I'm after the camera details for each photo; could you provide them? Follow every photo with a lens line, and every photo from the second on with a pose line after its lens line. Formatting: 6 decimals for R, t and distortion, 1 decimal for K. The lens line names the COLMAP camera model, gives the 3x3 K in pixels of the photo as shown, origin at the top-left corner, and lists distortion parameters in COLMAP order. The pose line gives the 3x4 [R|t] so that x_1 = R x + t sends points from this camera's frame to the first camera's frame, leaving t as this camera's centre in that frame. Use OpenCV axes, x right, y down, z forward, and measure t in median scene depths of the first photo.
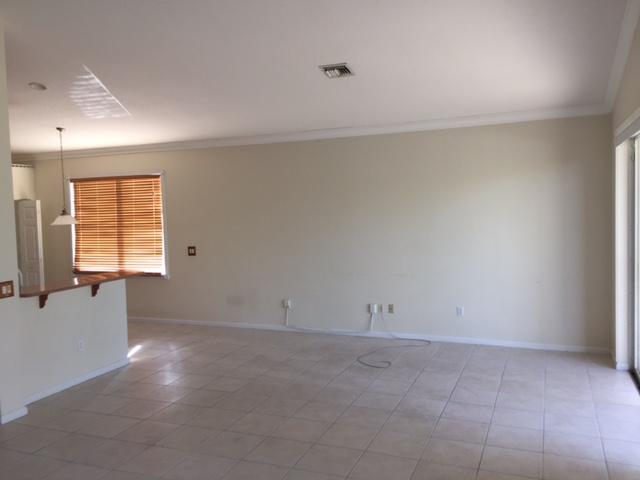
lens RADIAL K [[548.1, 0, 320.0], [0, 548.1, 240.0], [0, 0, 1]] dist [0.045835, -0.001529]
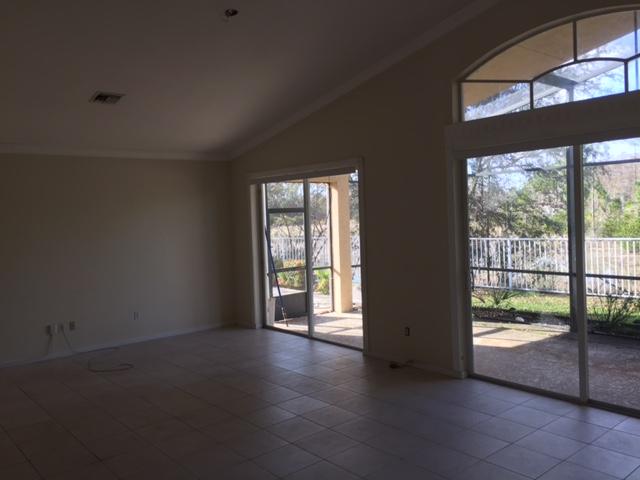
lens RADIAL K [[548.1, 0, 320.0], [0, 548.1, 240.0], [0, 0, 1]] dist [0.045835, -0.001529]
pose [[0.439969, -0.032545, 0.897423, -0.587559], [0.069912, 0.997551, 0.001901, -0.003423], [-0.895288, 0.061904, 0.441167, 0.123964]]
